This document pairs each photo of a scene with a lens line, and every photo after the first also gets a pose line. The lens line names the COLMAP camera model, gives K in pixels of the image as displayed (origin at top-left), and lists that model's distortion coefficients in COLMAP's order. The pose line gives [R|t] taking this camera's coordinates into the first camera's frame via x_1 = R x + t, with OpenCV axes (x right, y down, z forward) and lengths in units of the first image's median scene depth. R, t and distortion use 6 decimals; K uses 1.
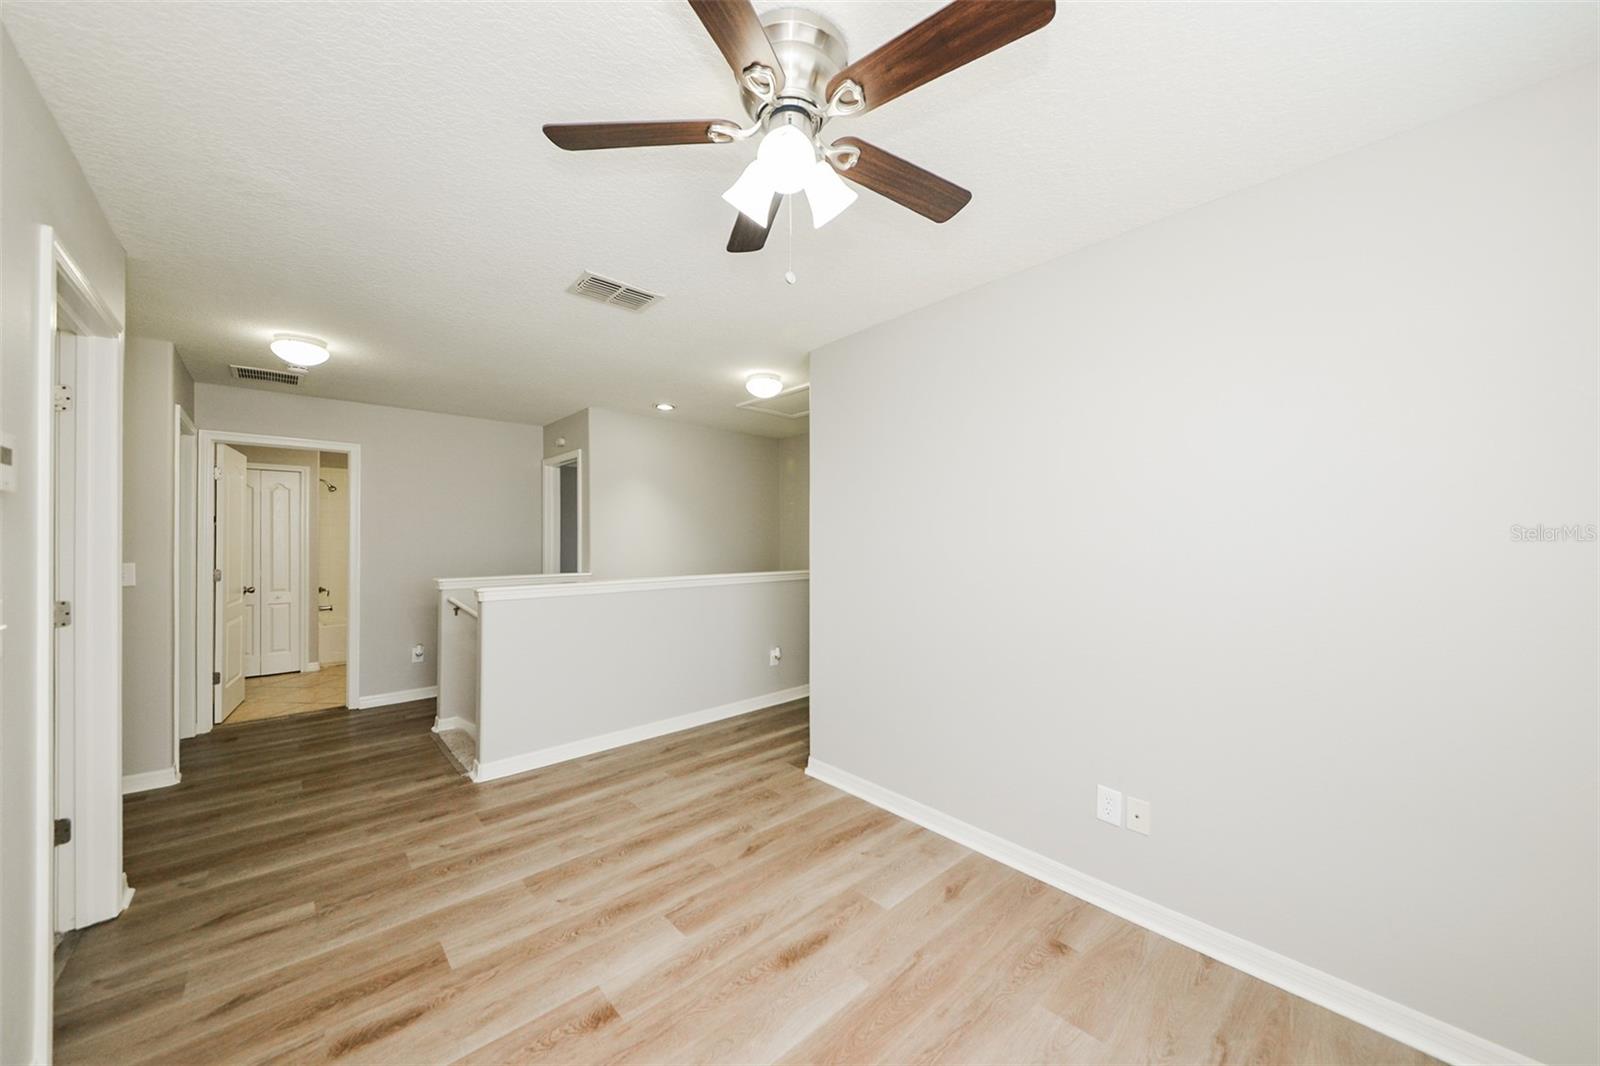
lens RADIAL K [[572.1, 0, 782.6], [0, 572.1, 537.3], [0, 0, 1]] dist [0.044371, -0.018425]
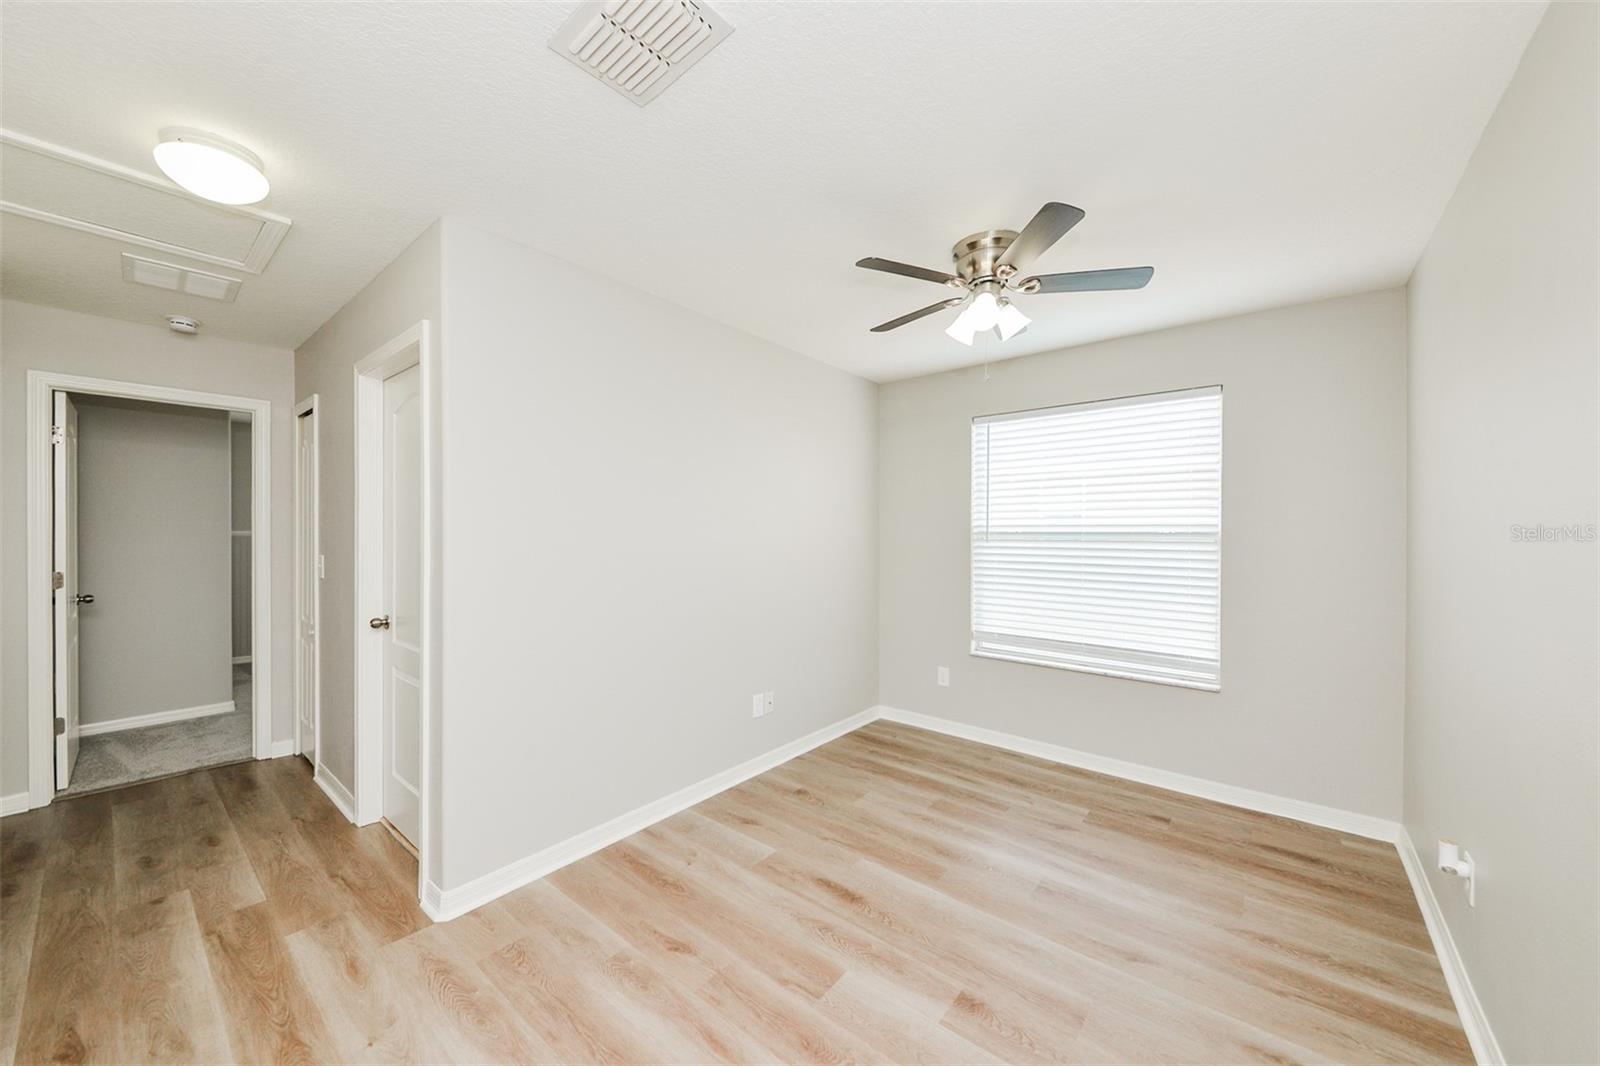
lens RADIAL K [[572.1, 0, 782.6], [0, 572.1, 537.3], [0, 0, 1]] dist [0.044371, -0.018425]
pose [[-0.130750, -0.011543, 0.991348, -0.986954], [-0.003027, 0.999932, 0.011244, -0.028743], [-0.991411, -0.001531, -0.130776, 1.115584]]
